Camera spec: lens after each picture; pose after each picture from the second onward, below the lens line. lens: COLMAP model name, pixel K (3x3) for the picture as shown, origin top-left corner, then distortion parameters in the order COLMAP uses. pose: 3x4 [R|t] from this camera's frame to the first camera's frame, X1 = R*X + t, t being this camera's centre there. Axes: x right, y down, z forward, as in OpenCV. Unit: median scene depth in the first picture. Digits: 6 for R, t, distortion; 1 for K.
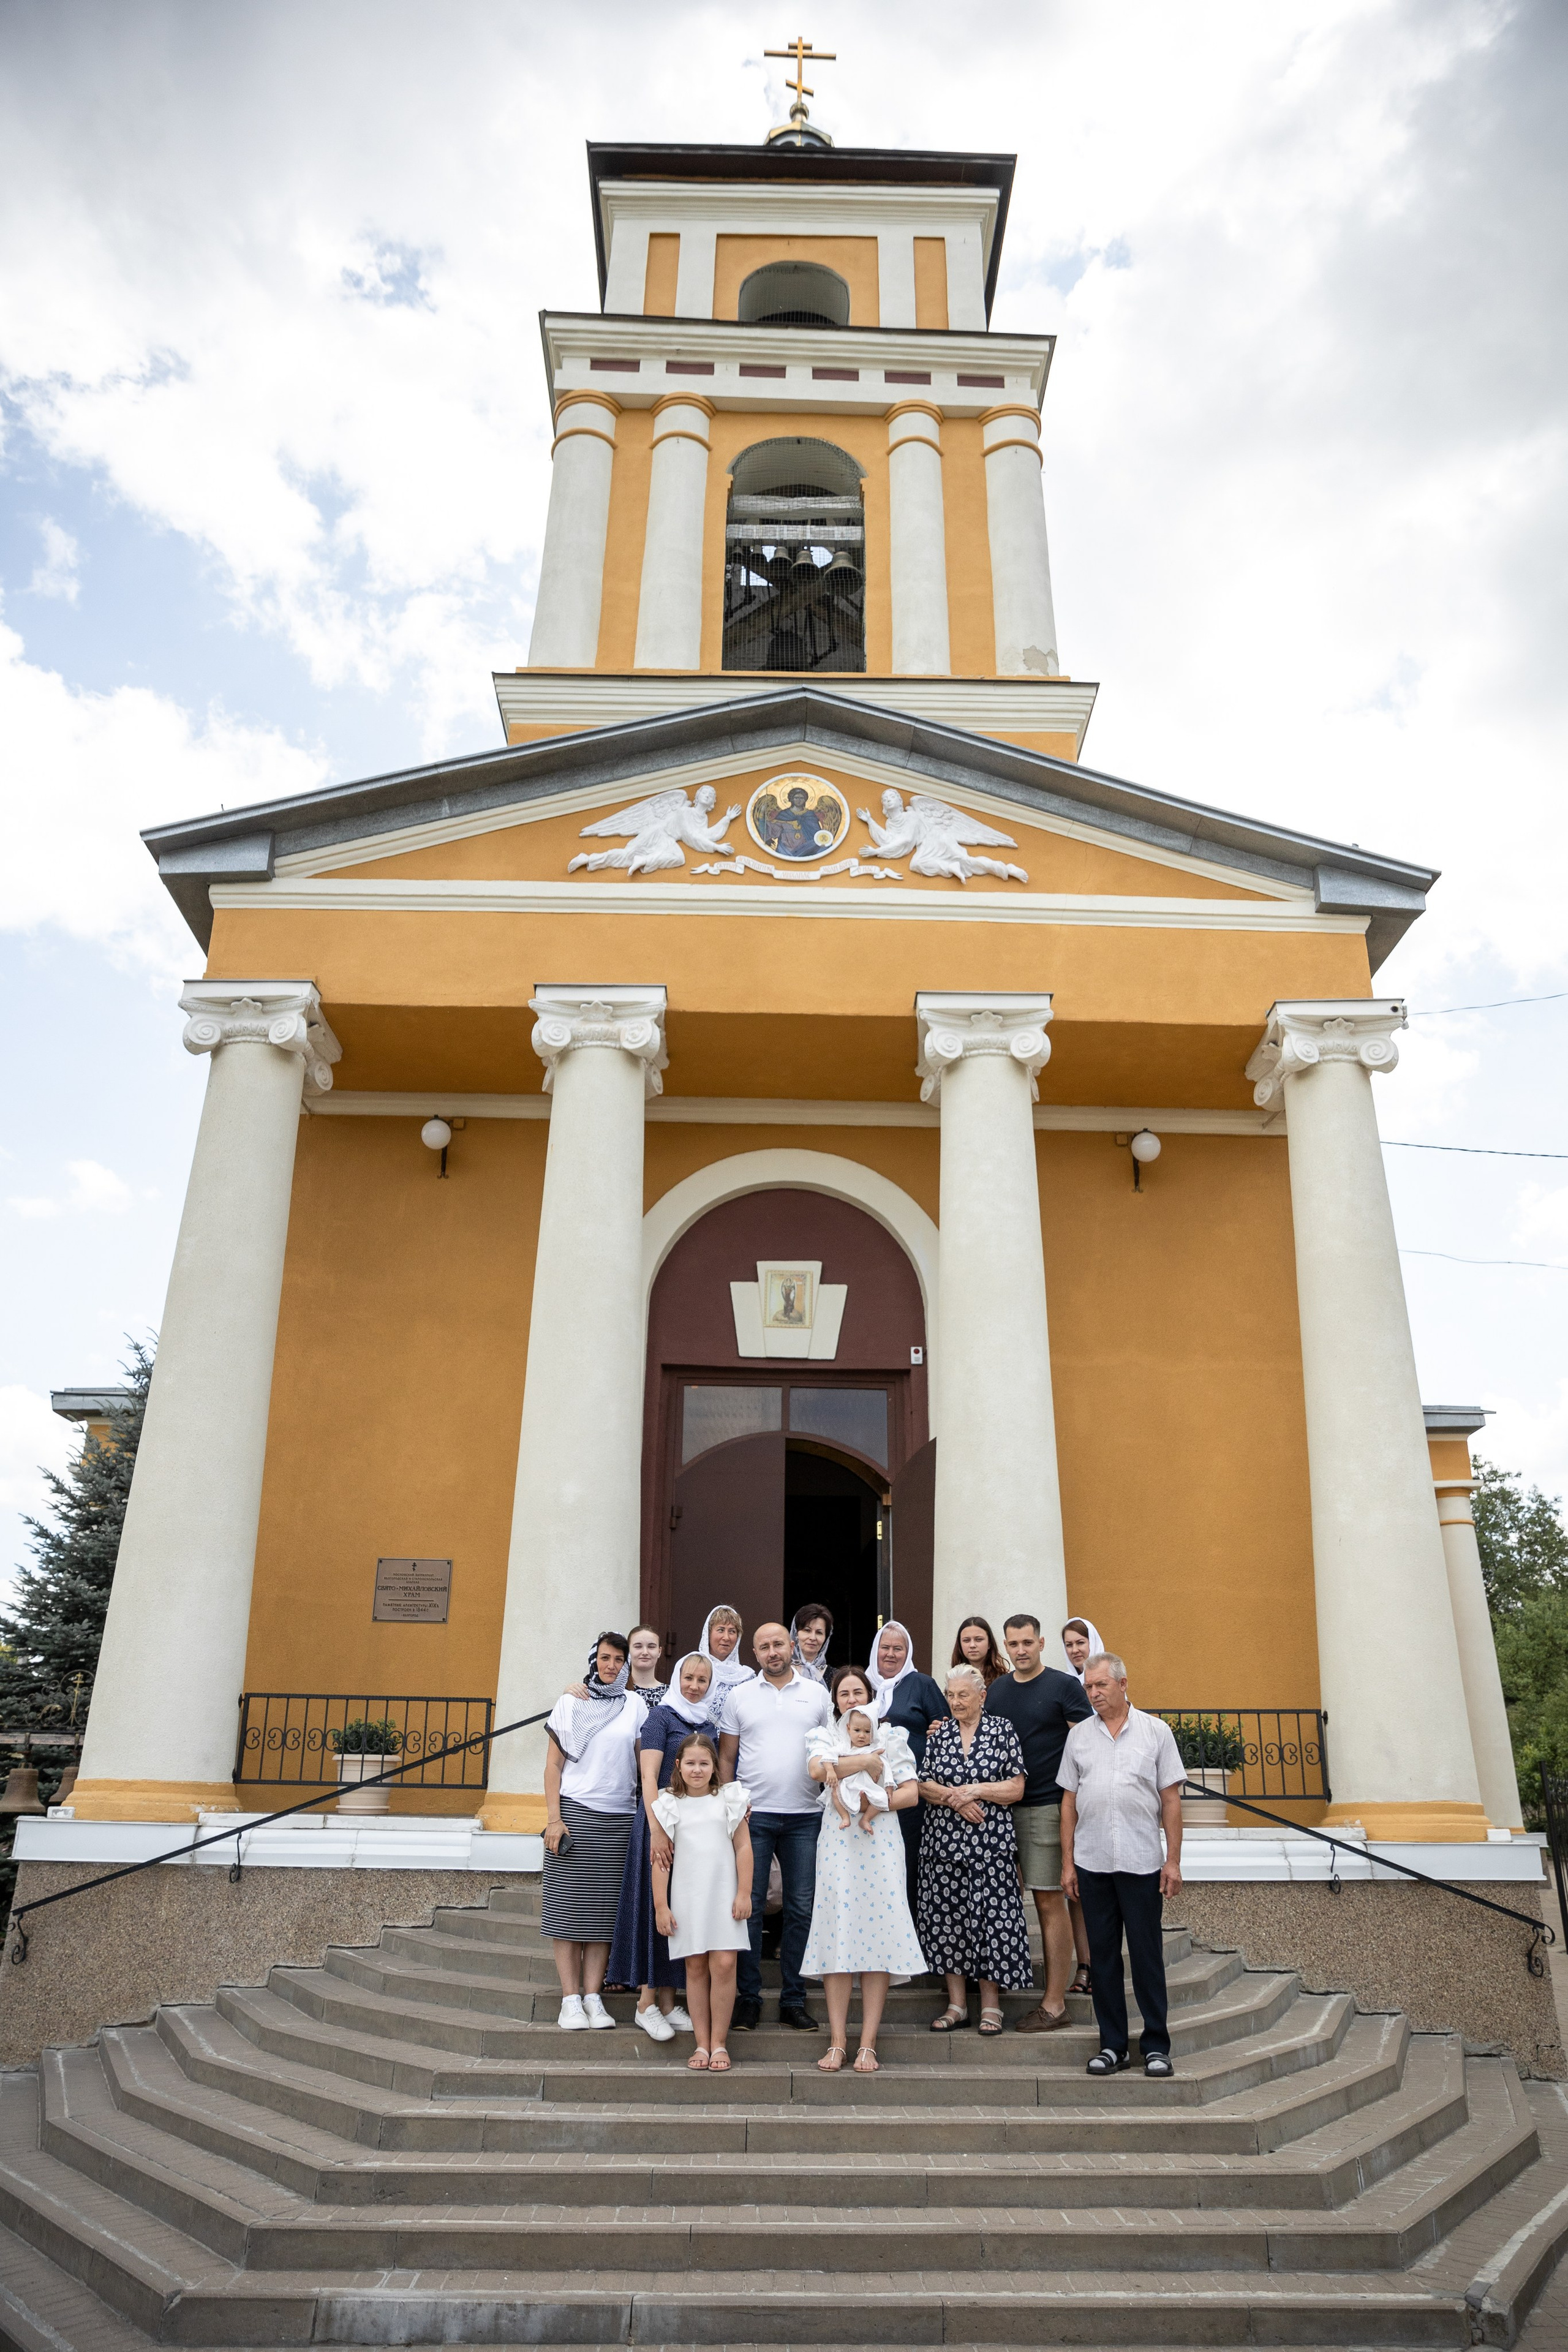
lens RADIAL K [[1579.5, 0, 806.7], [0, 1579.5, 1269.8], [0, 0, 1]] dist [-0.034776, 0.007776]
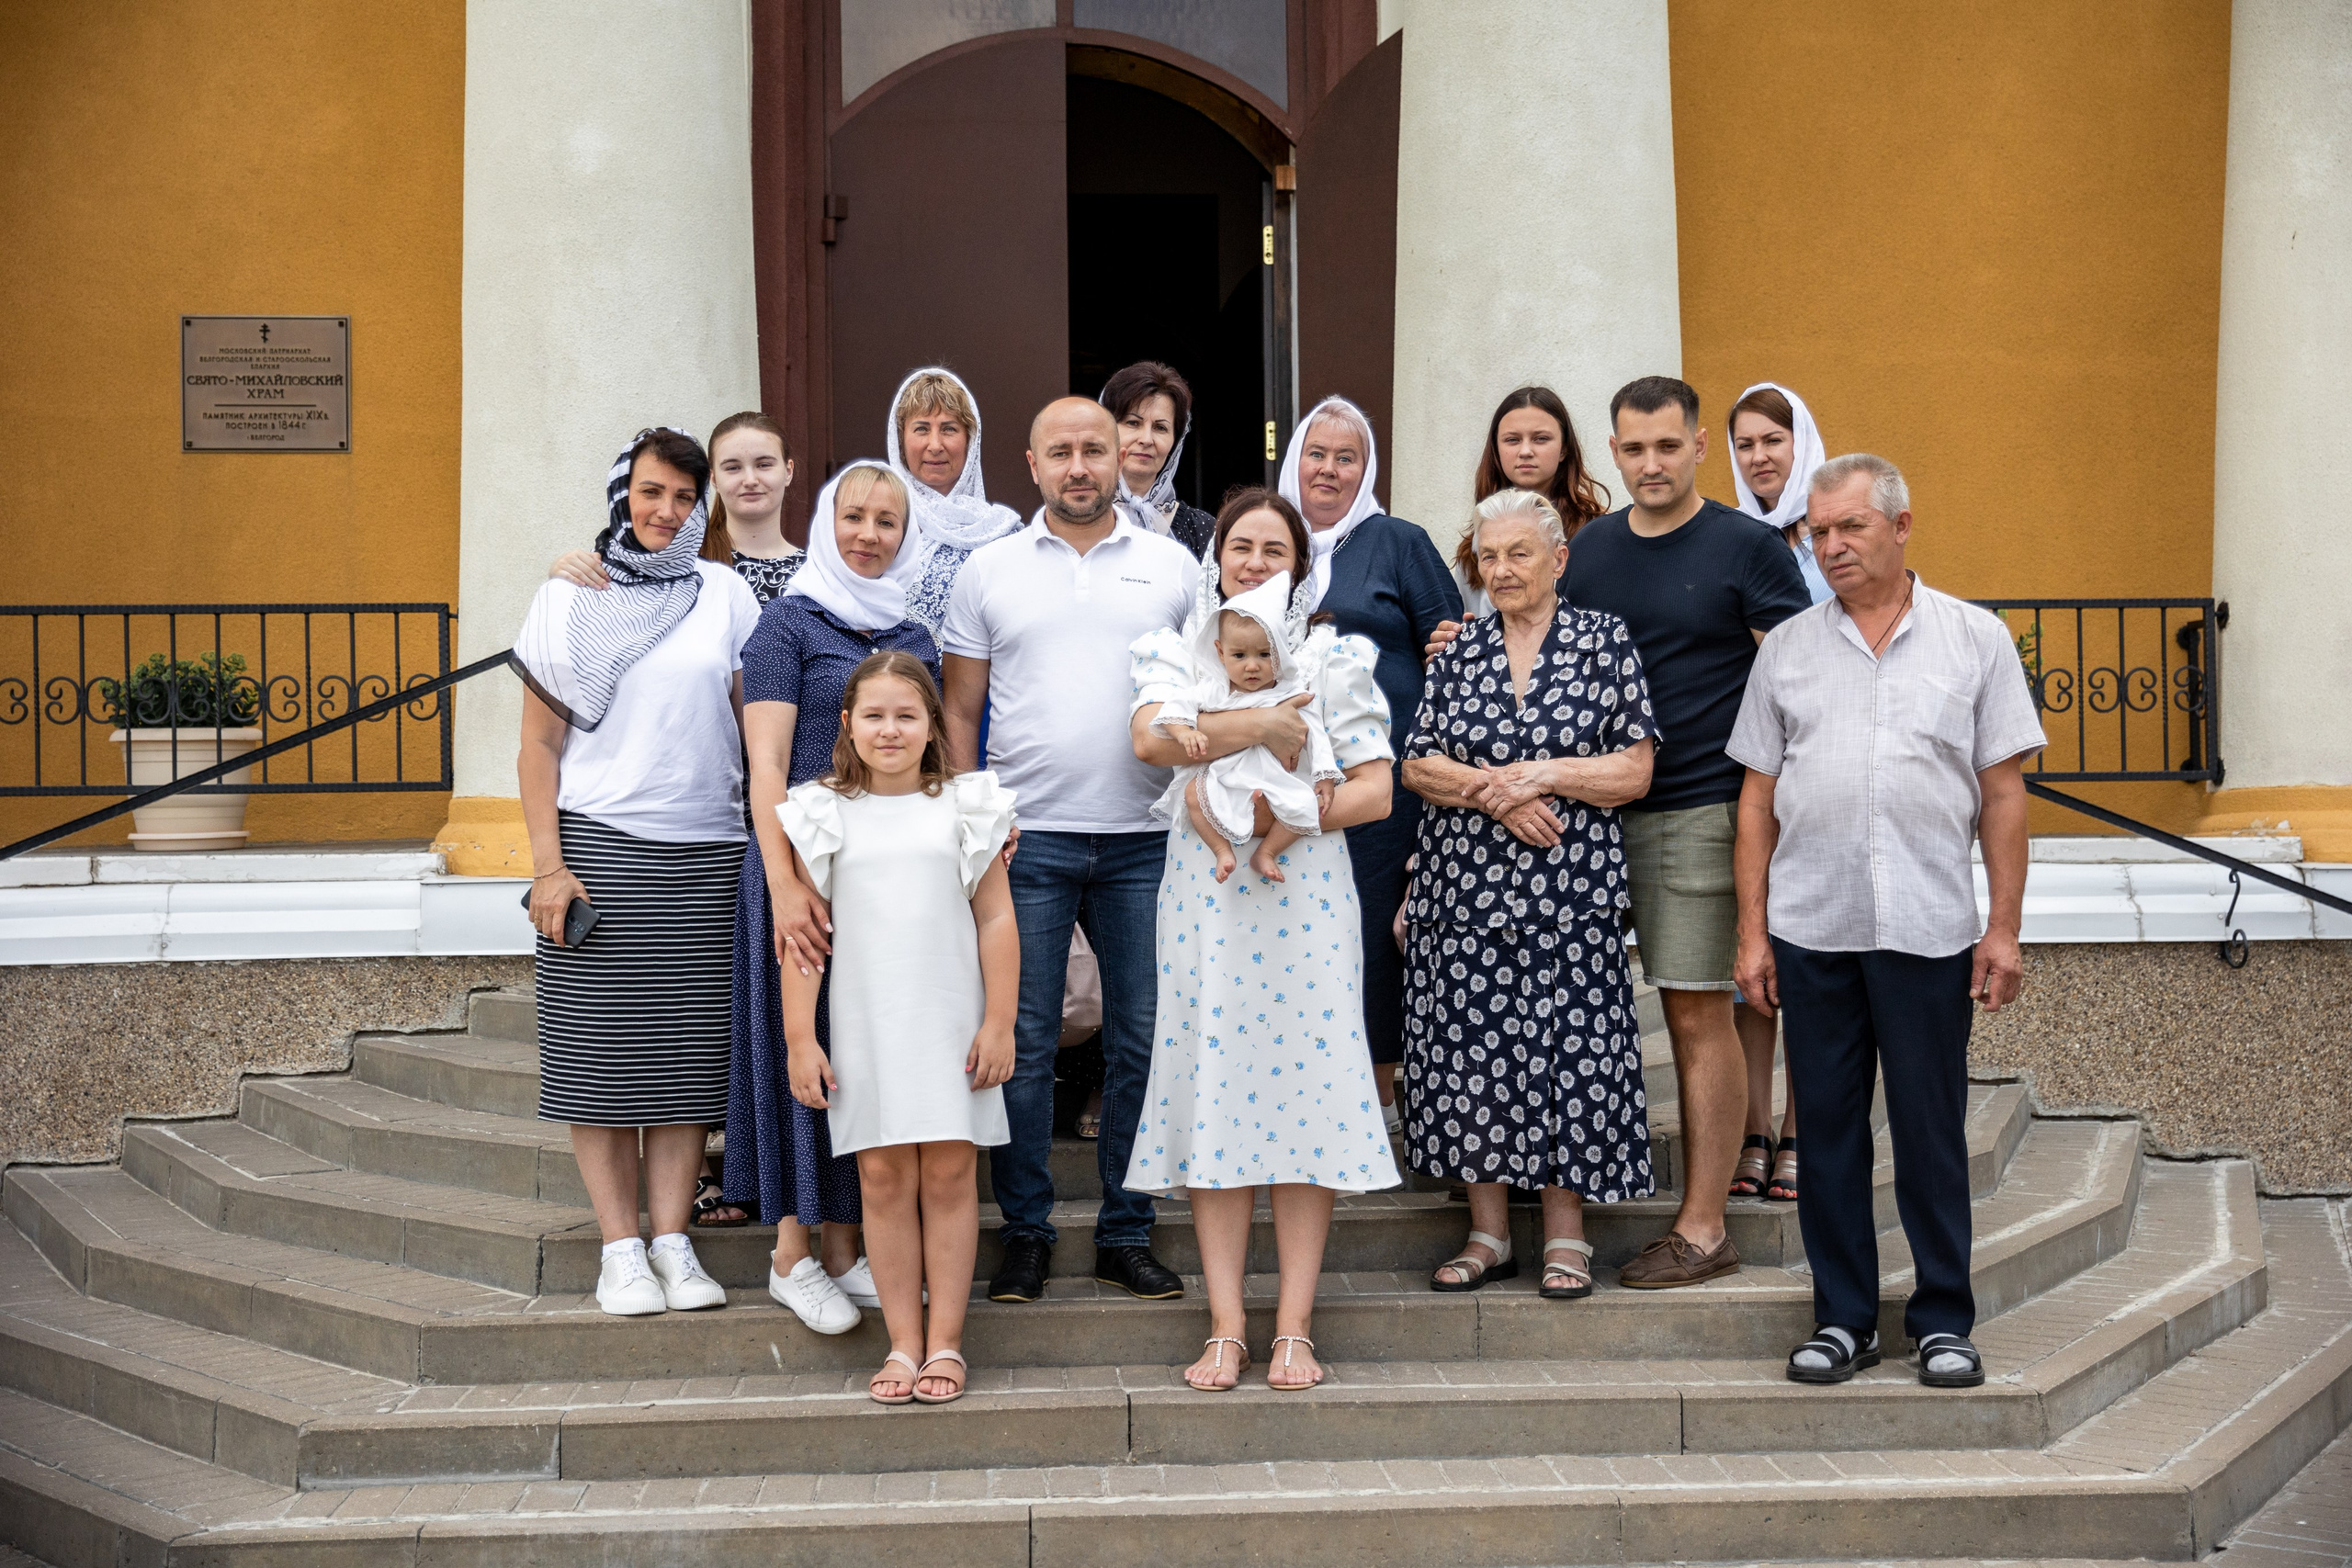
lens RADIAL K [[2850.1, 0, 1168.3], [0, 2850.1, 780.1], [0, 0, 1]] dist [0.127306, 0.000000]
pose [[0.999512, -0.019537, 0.024363, -0.013704], [0.010794, 0.948186, 0.317532, 0.084240], [-0.029304, -0.317114, 0.947934, 0.266621]]
